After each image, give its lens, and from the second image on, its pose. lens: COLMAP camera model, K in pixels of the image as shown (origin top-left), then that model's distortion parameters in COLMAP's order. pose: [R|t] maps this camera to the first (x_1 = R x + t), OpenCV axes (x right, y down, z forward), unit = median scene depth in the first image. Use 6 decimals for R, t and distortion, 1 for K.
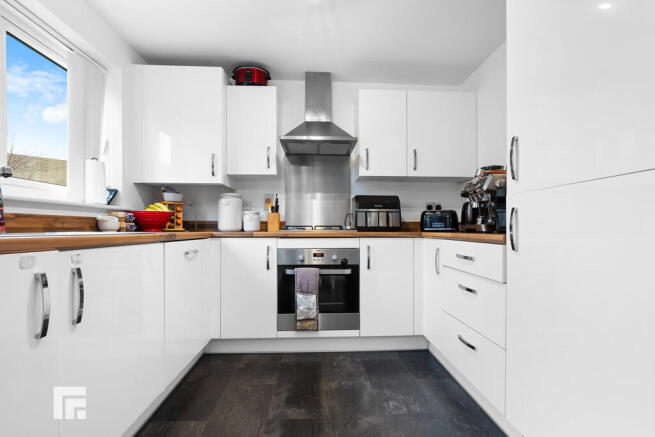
lens RADIAL K [[291.3, 0, 332.0], [0, 291.3, 230.0], [0, 0, 1]] dist [-0.001489, -0.000085]
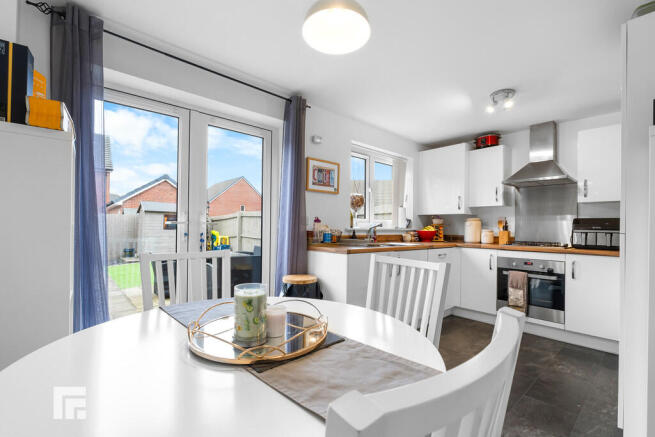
lens RADIAL K [[291.3, 0, 332.0], [0, 291.3, 230.0], [0, 0, 1]] dist [-0.001489, -0.000085]
pose [[0.621629, 0.011335, -0.783230, 0.451665], [-0.015082, 0.999883, 0.002501, -0.064419], [0.783166, 0.010258, 0.621728, -0.608514]]
